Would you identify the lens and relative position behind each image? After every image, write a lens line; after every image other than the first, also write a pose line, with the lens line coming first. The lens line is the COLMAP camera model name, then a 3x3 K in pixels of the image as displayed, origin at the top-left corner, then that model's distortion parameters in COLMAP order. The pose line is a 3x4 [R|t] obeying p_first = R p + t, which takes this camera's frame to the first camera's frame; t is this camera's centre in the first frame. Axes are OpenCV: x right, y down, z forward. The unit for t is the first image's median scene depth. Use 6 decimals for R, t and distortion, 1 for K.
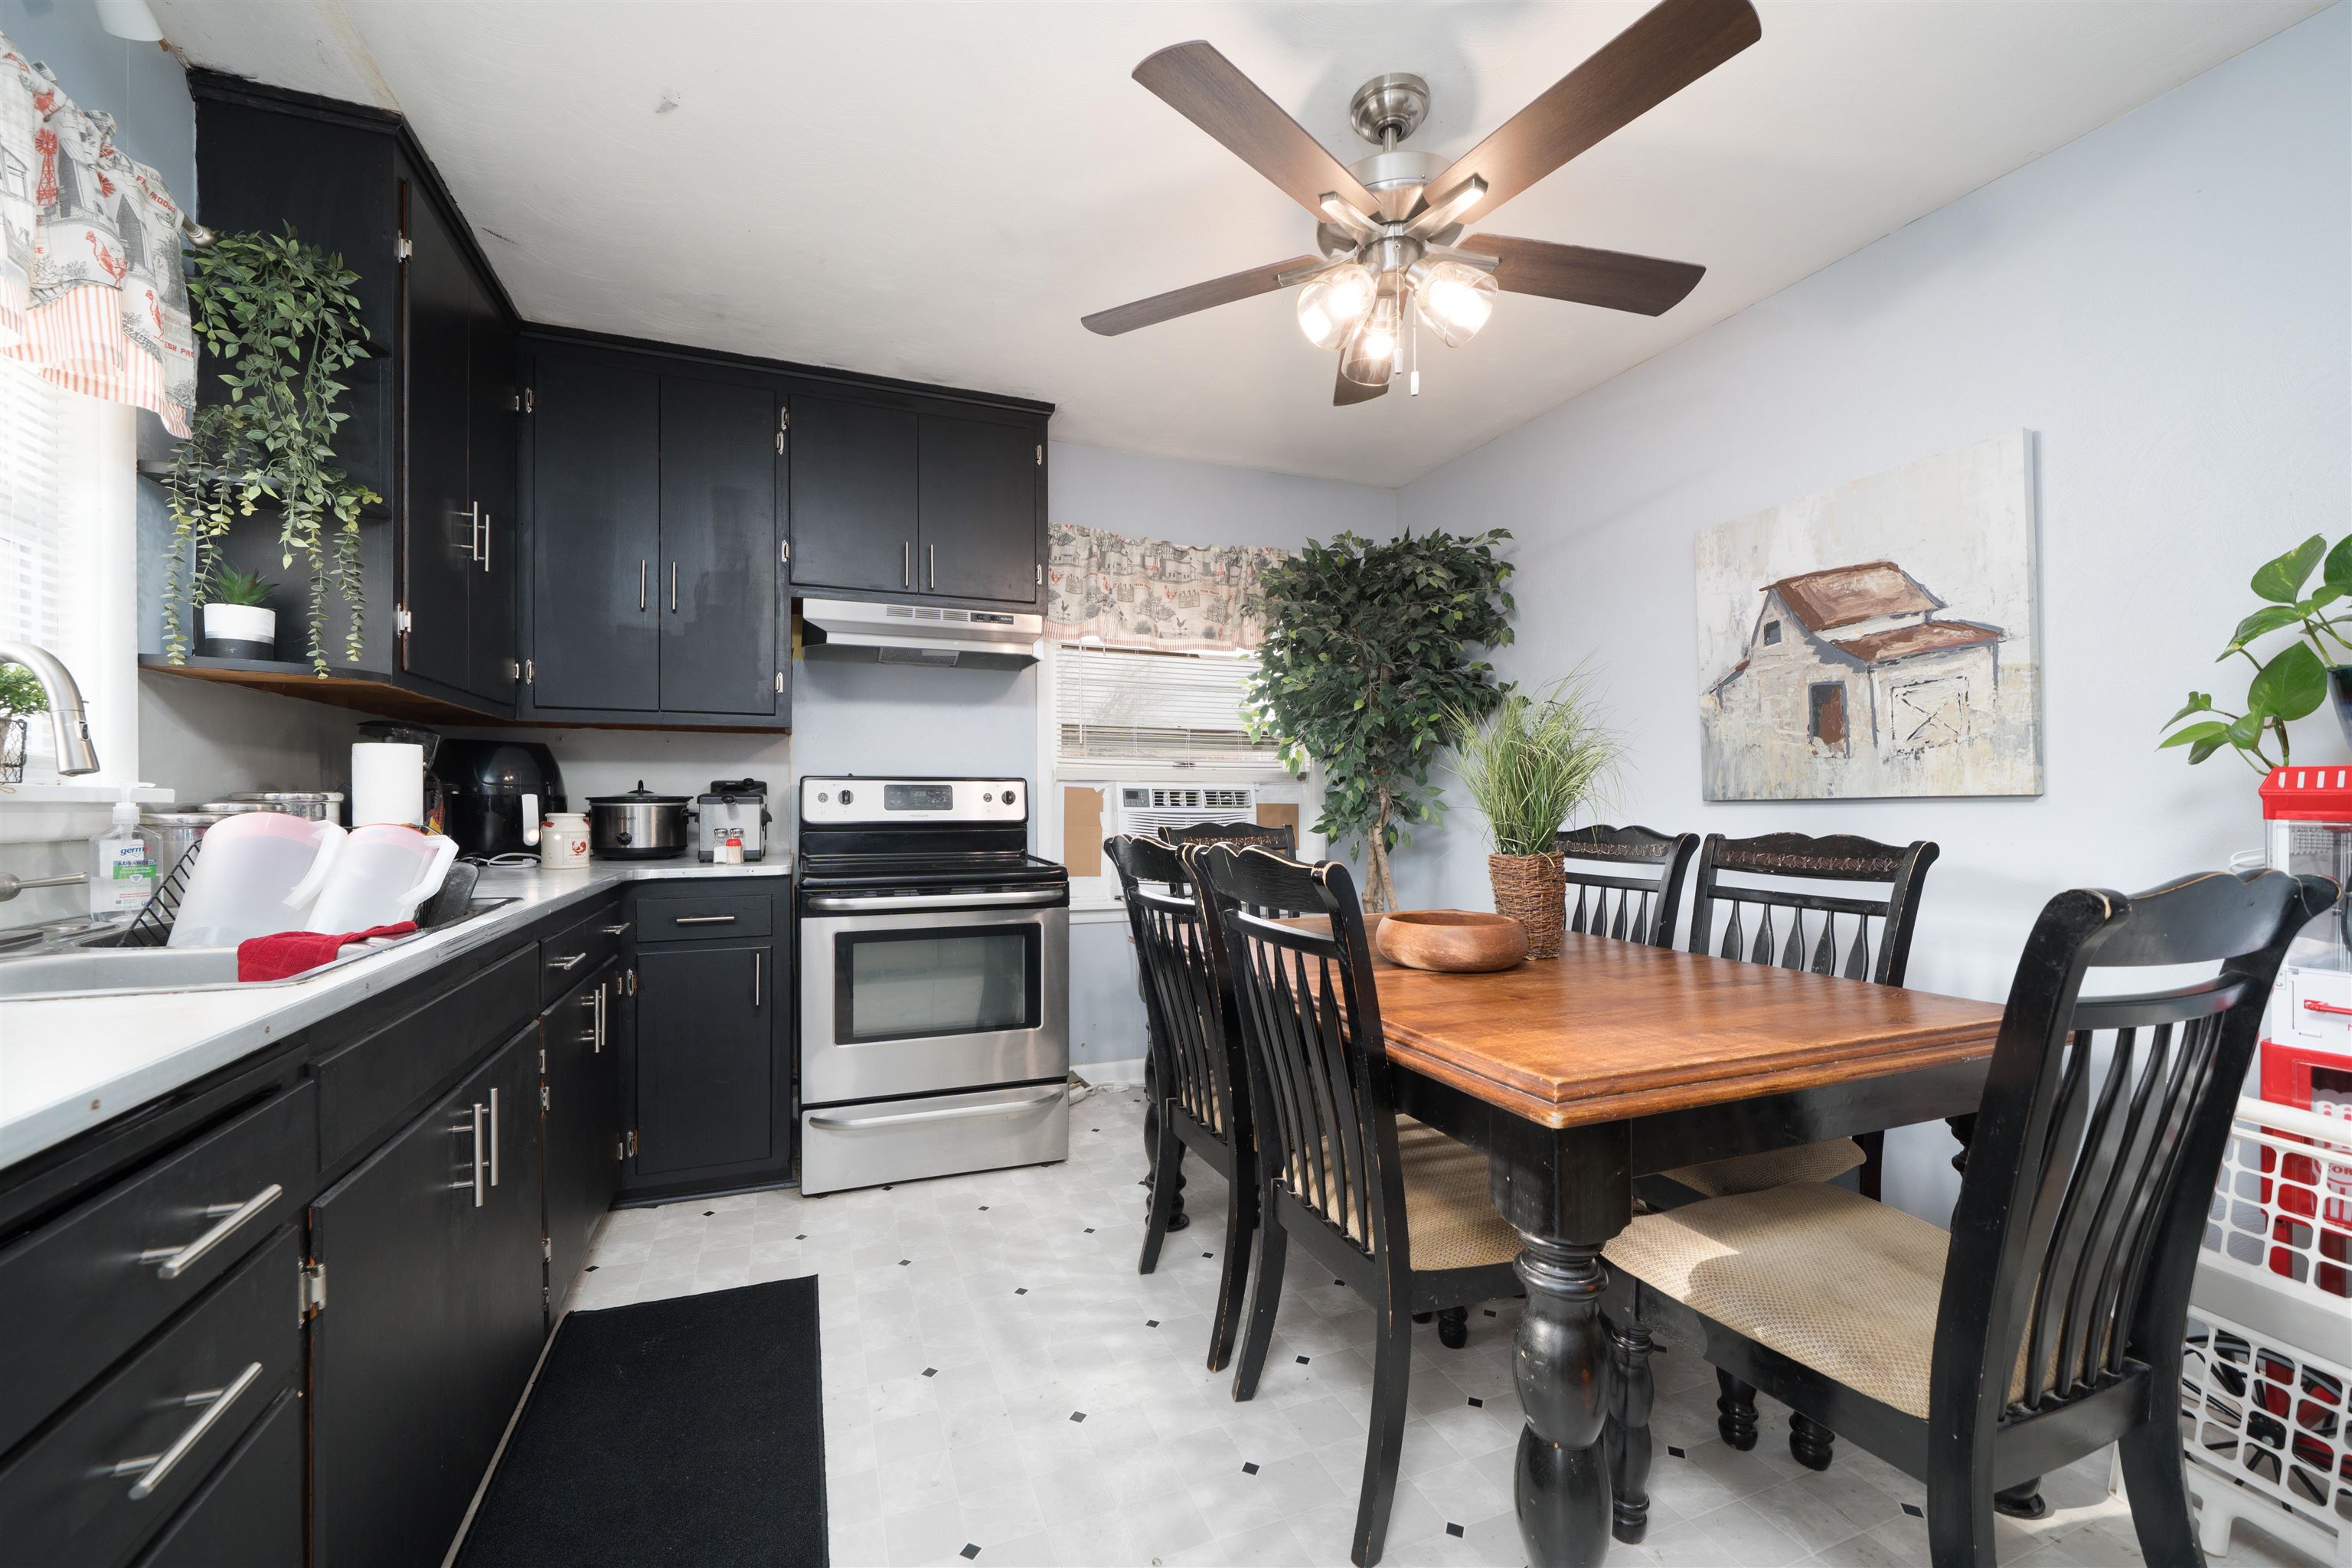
lens RADIAL K [[928.9, 0, 1158.1], [0, 928.9, 787.9], [0, 0, 1]] dist [-0.000690, -0.000034]
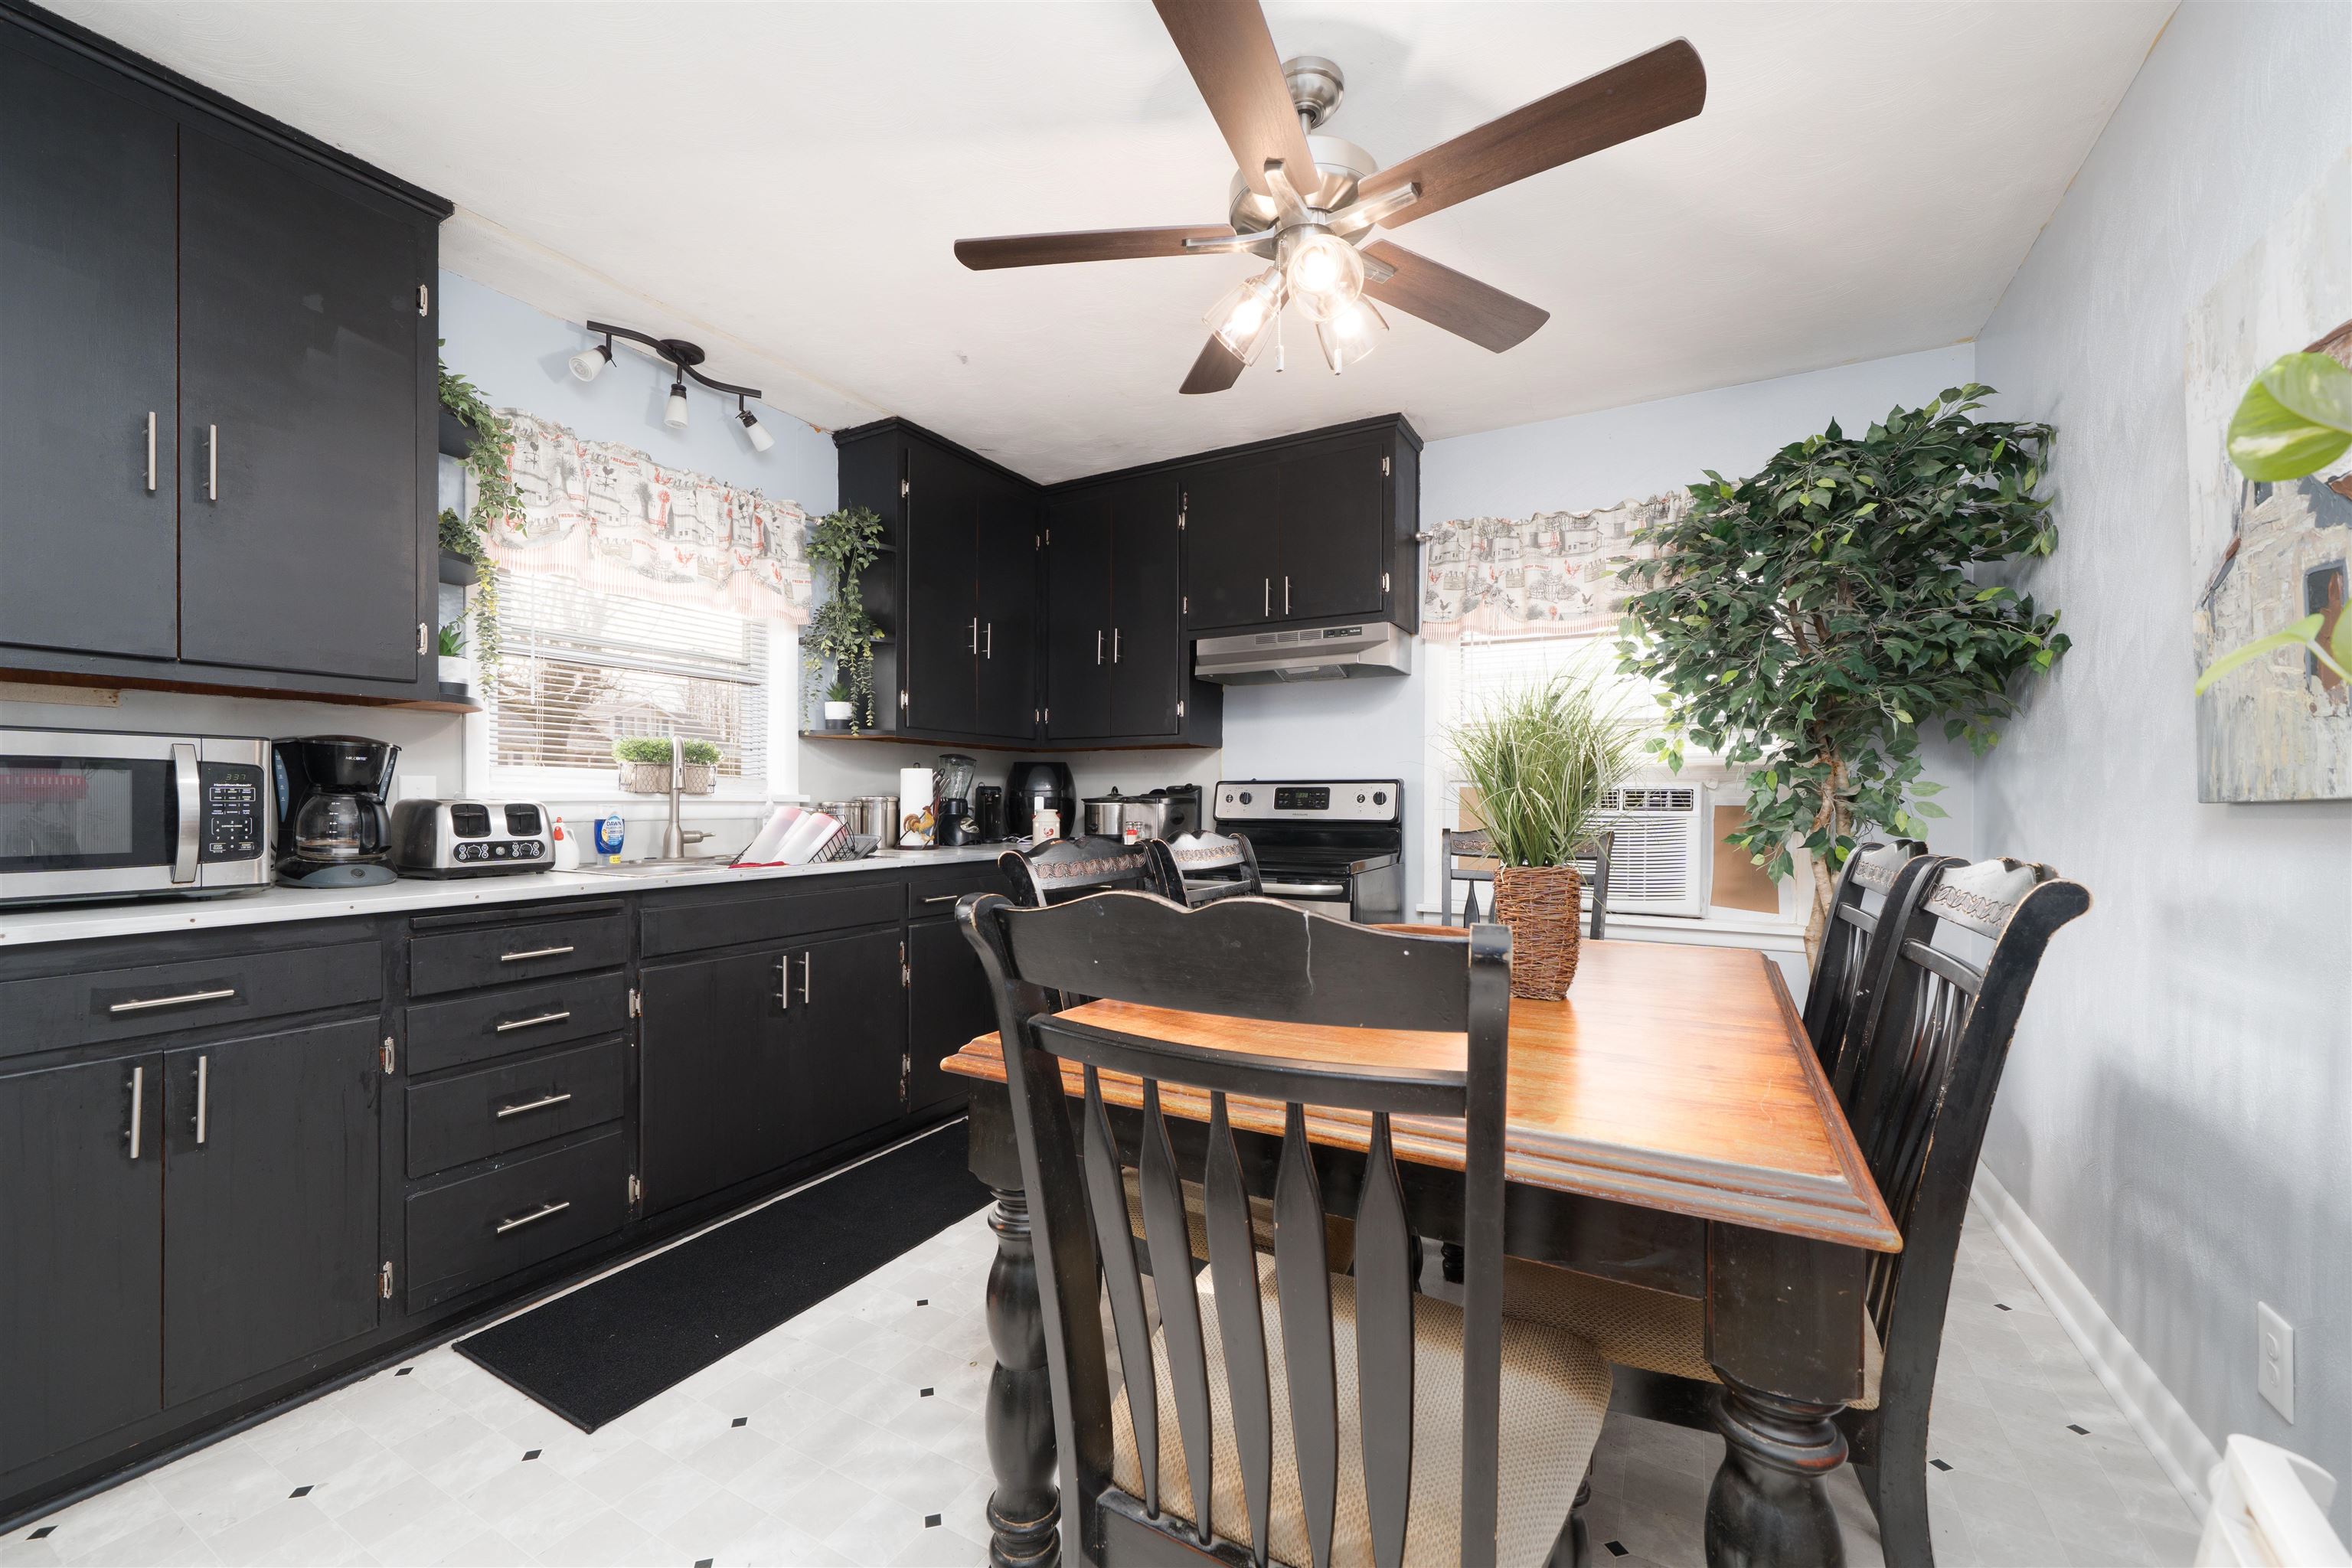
lens RADIAL K [[928.9, 0, 1155.4], [0, 928.9, 797.8], [0, 0, 1]] dist [-0.000690, -0.000034]
pose [[0.632912, -0.001785, -0.774222, 0.514977], [0.010020, 0.999932, 0.005885, 0.001075], [0.774159, -0.011483, 0.632887, 0.146168]]
